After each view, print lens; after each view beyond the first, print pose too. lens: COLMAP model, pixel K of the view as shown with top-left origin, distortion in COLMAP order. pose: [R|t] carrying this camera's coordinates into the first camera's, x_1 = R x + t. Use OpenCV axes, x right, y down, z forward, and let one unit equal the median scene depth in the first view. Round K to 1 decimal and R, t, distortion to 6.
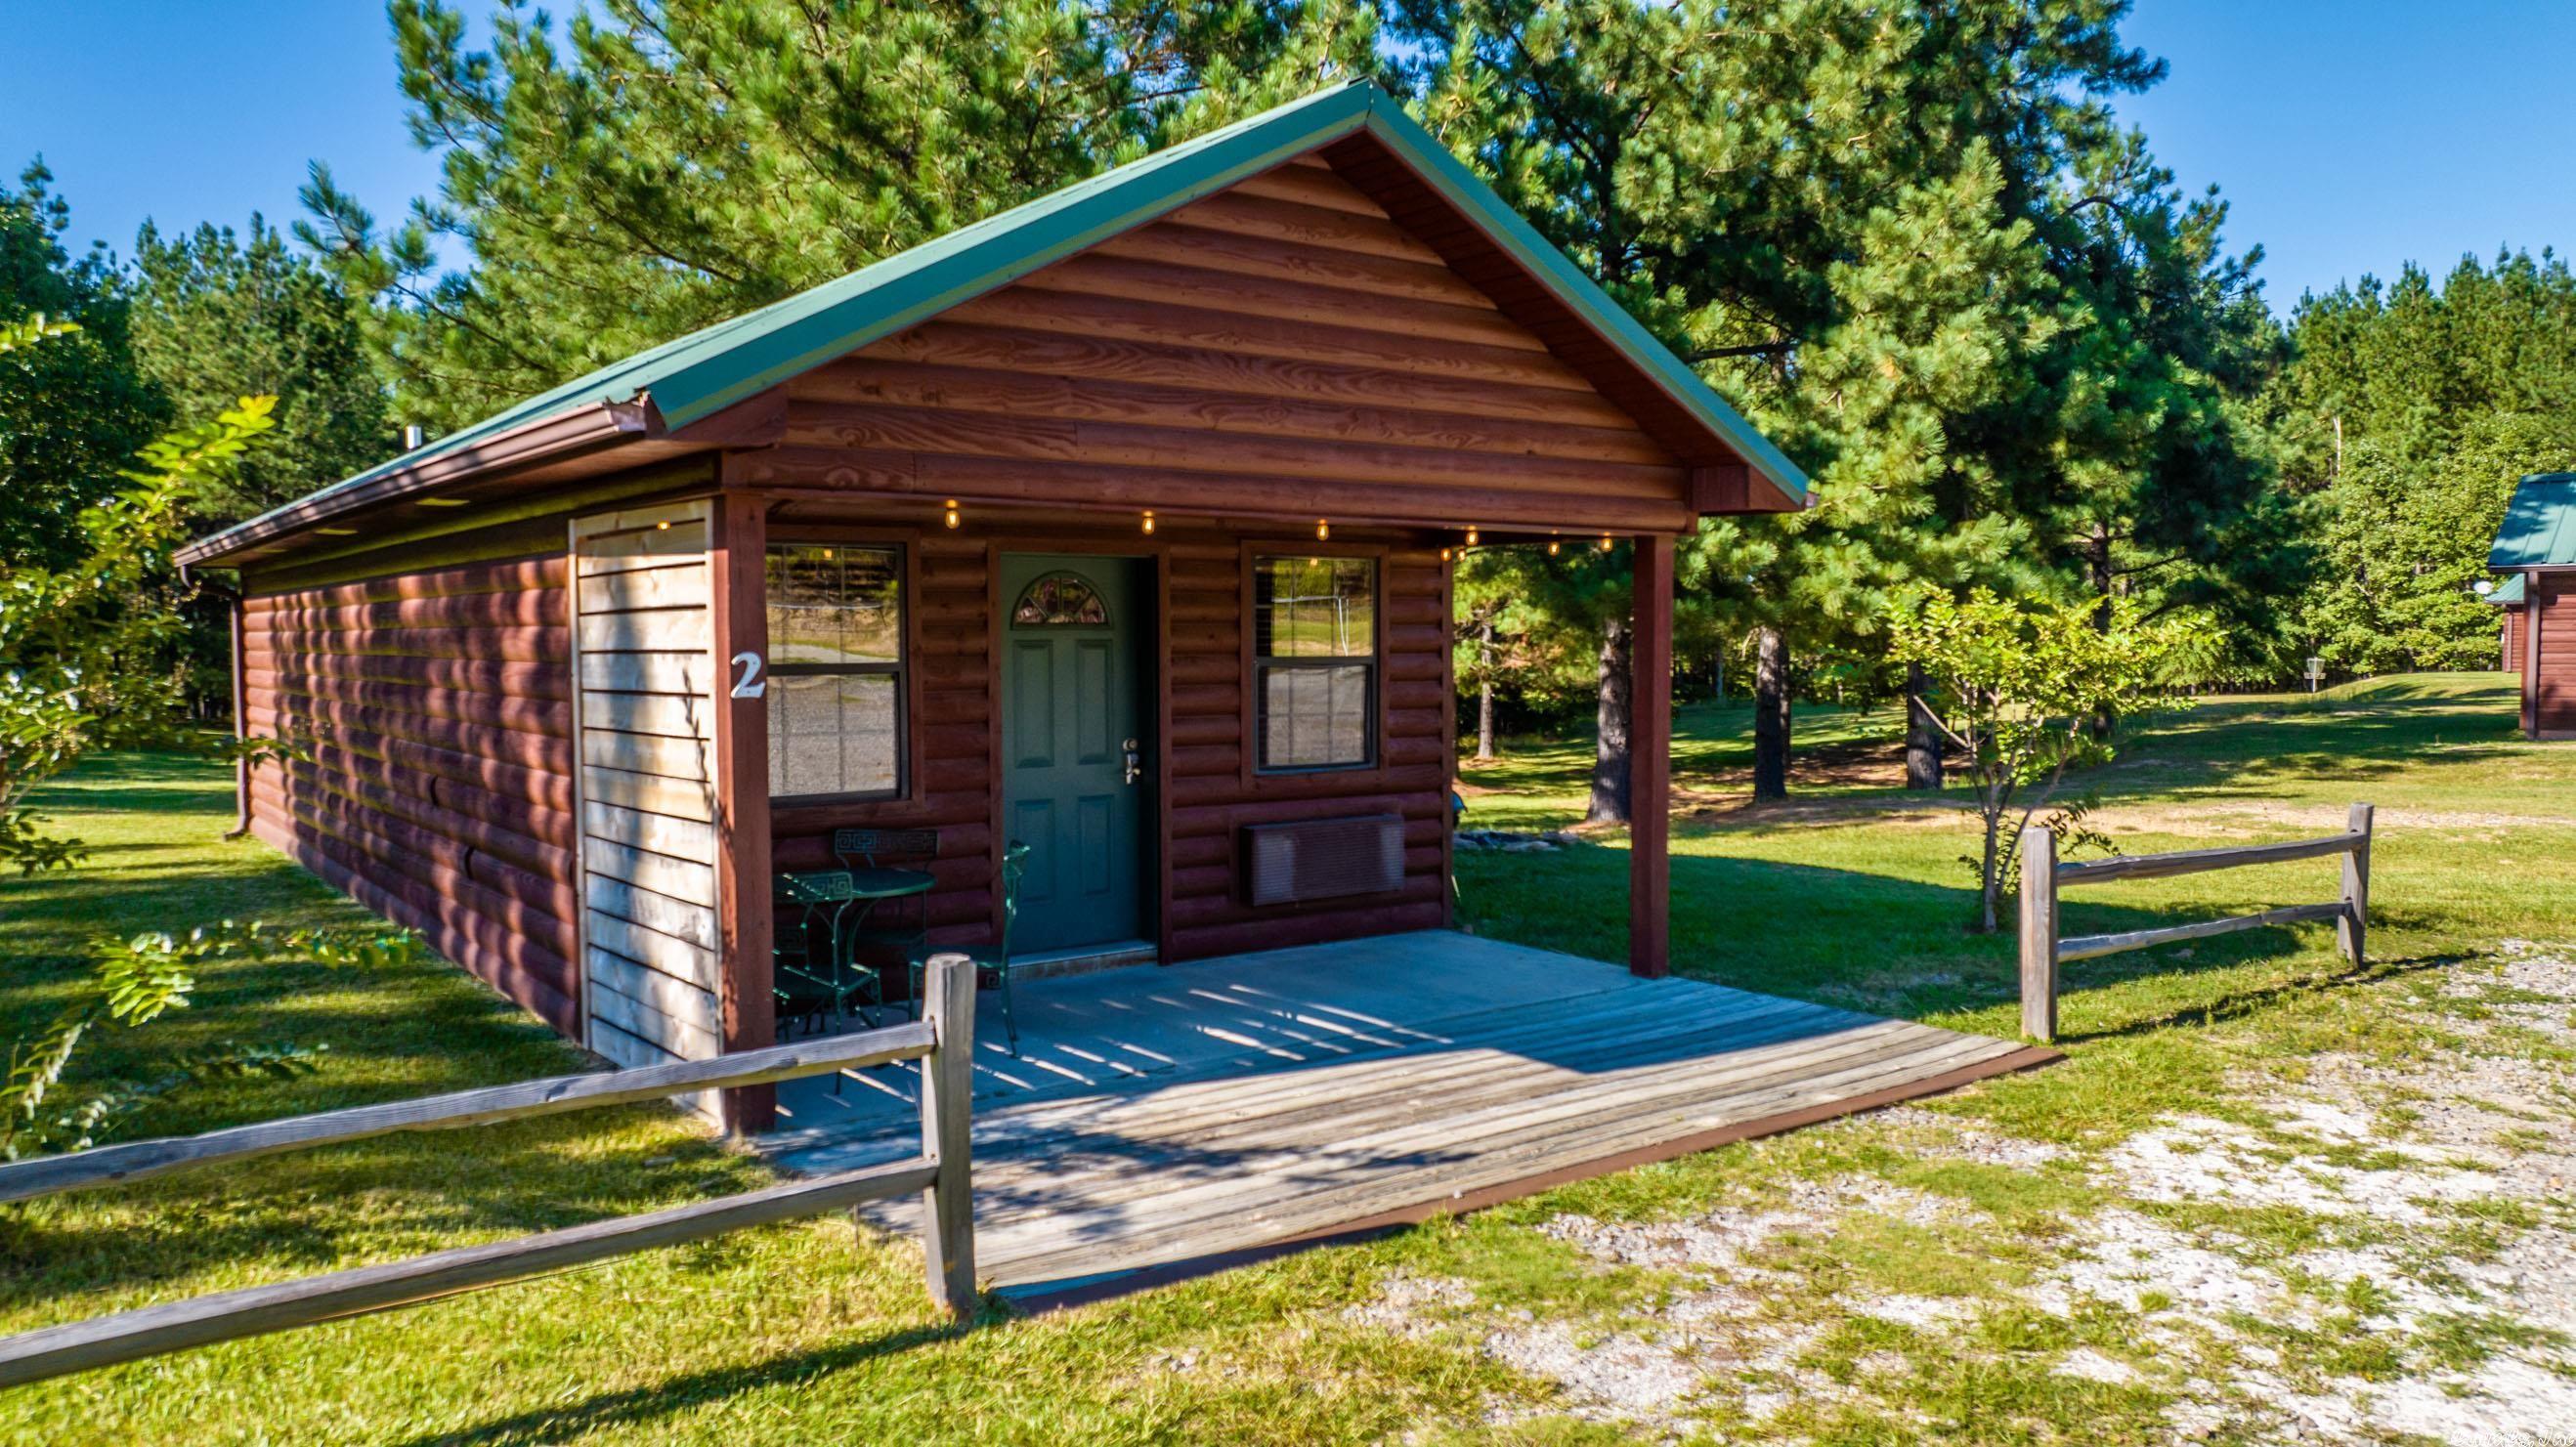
lens RADIAL K [[1759.5, 0, 1288.0], [0, 1759.5, 723.5], [0, 0, 1]] dist [-0.036430, 0.040744]
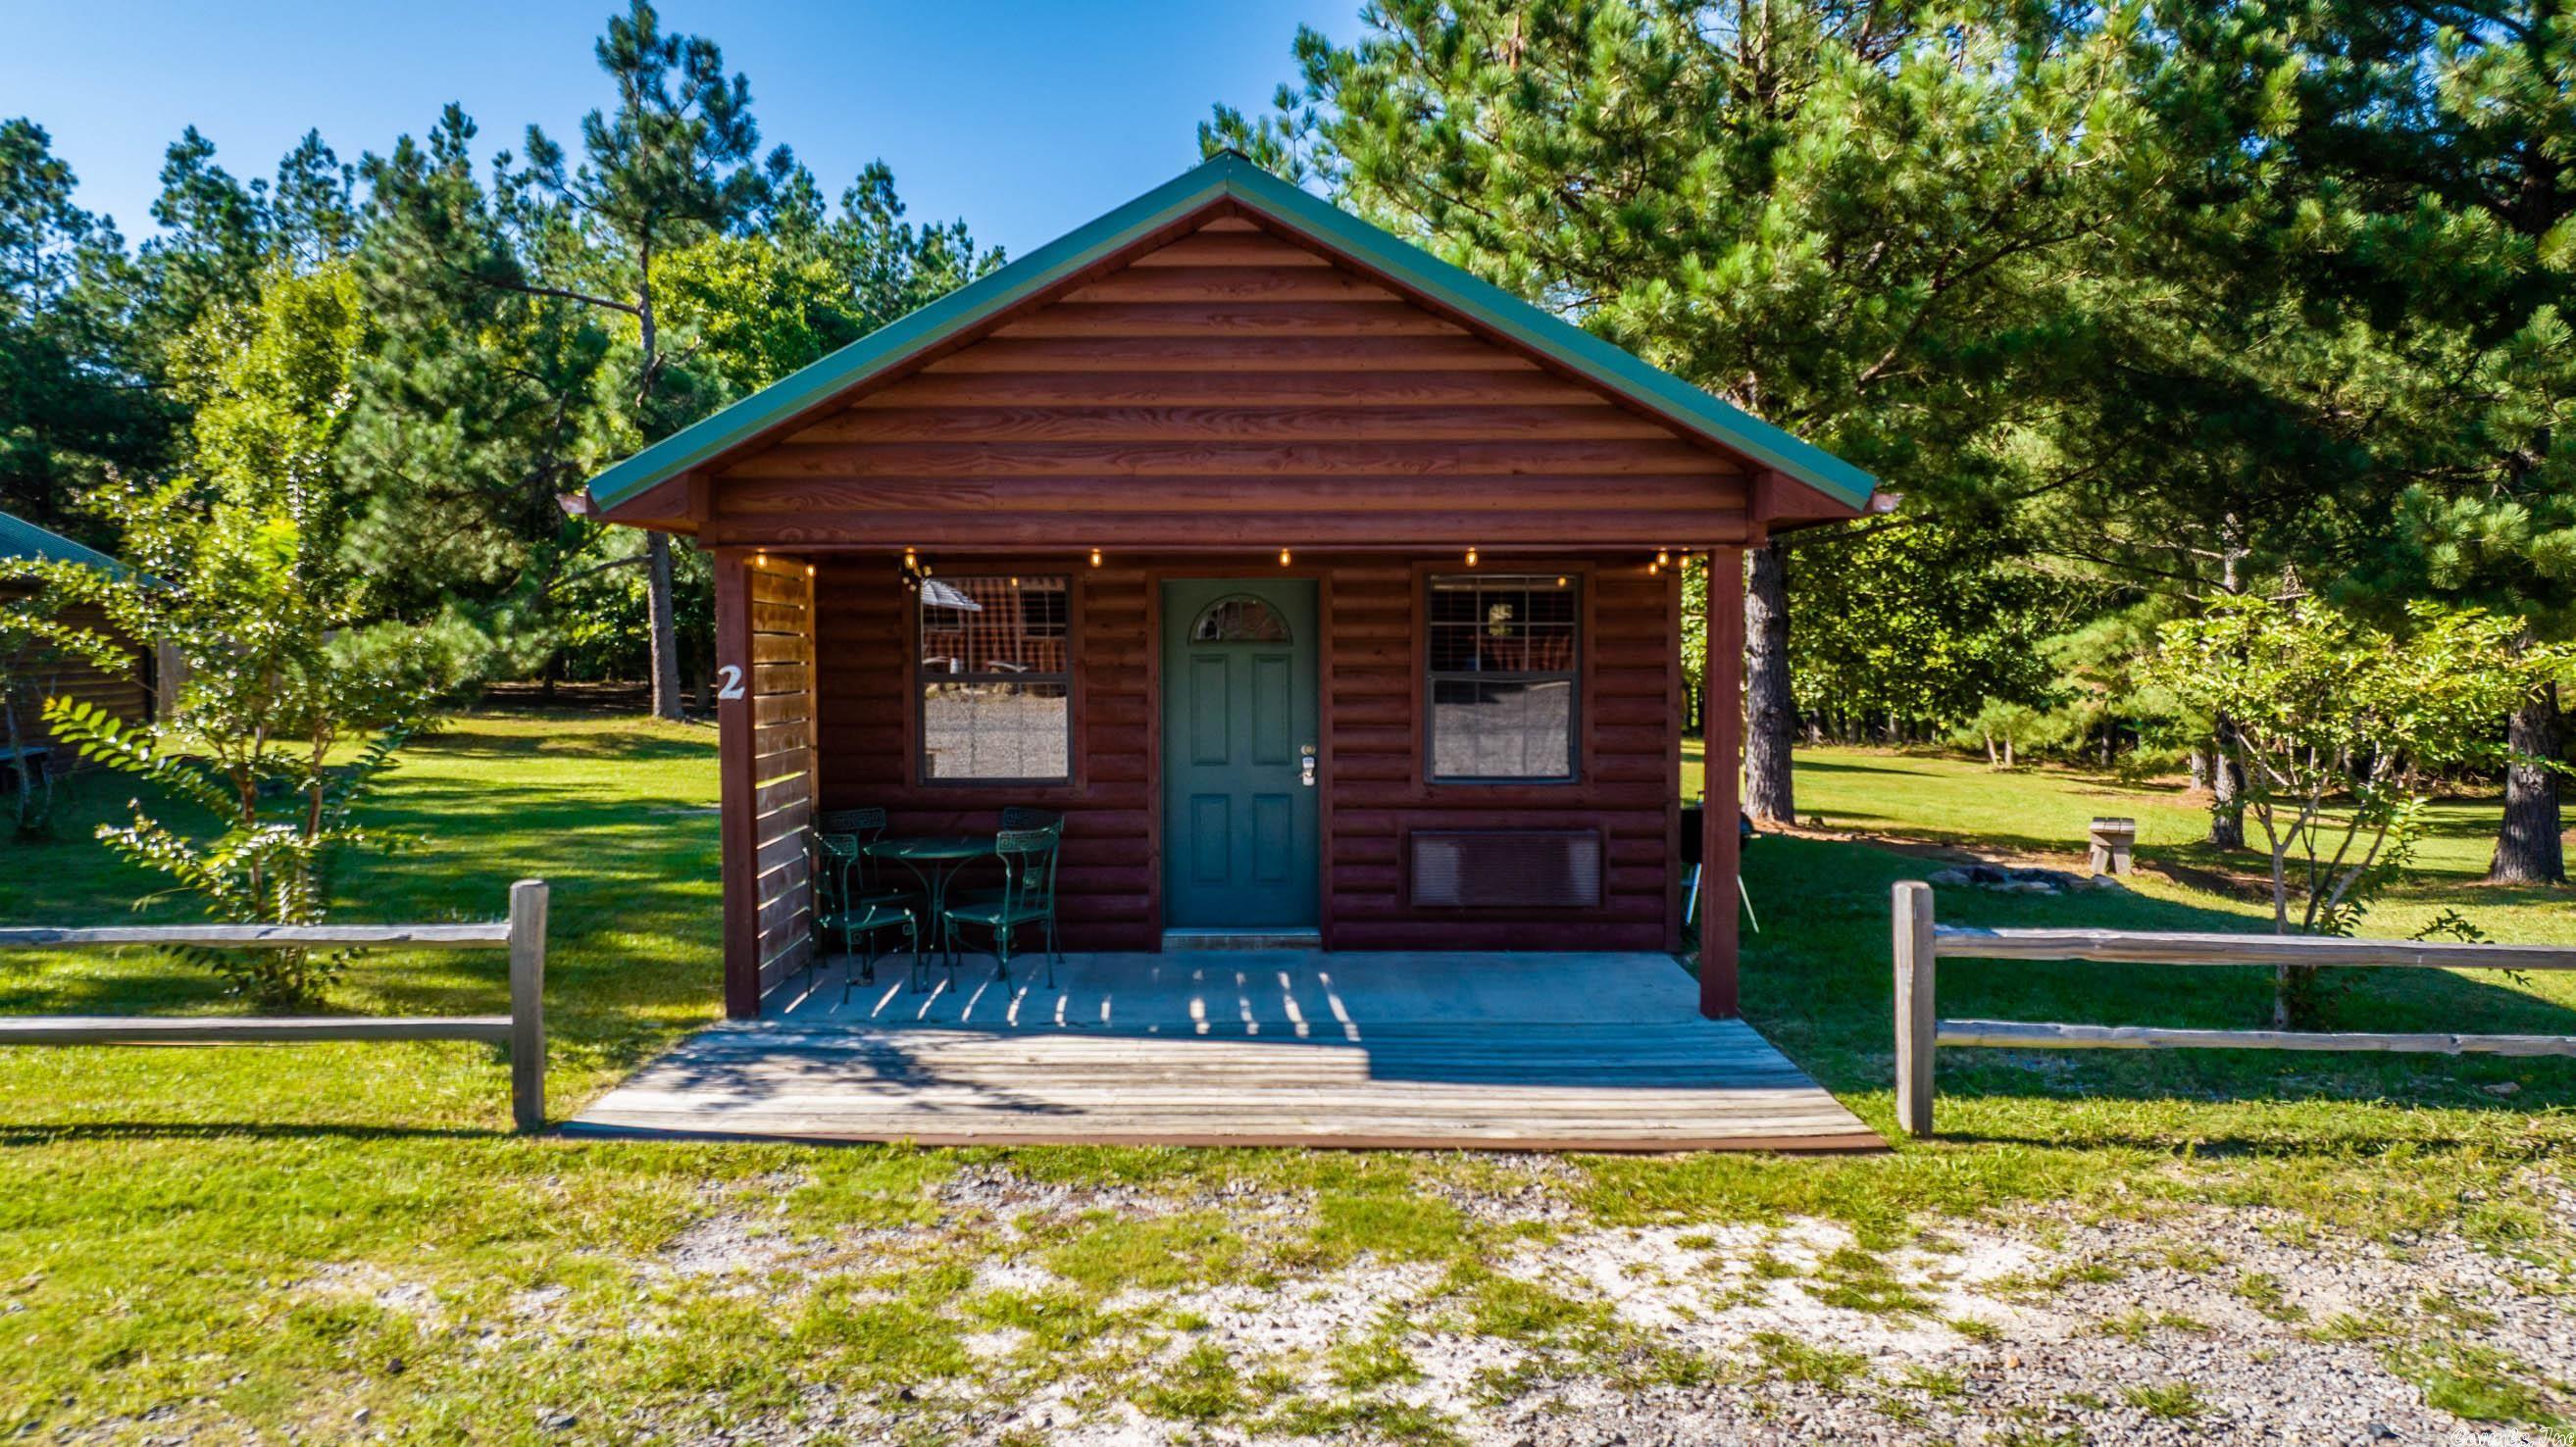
lens RADIAL K [[1759.5, 0, 1288.0], [0, 1759.5, 723.5], [0, 0, 1]] dist [-0.036430, 0.040744]
pose [[0.803893, 0.030532, -0.593989, 0.792585], [-0.031422, 0.999467, 0.008848, -0.019392], [0.593943, 0.011552, 0.804424, 0.146598]]
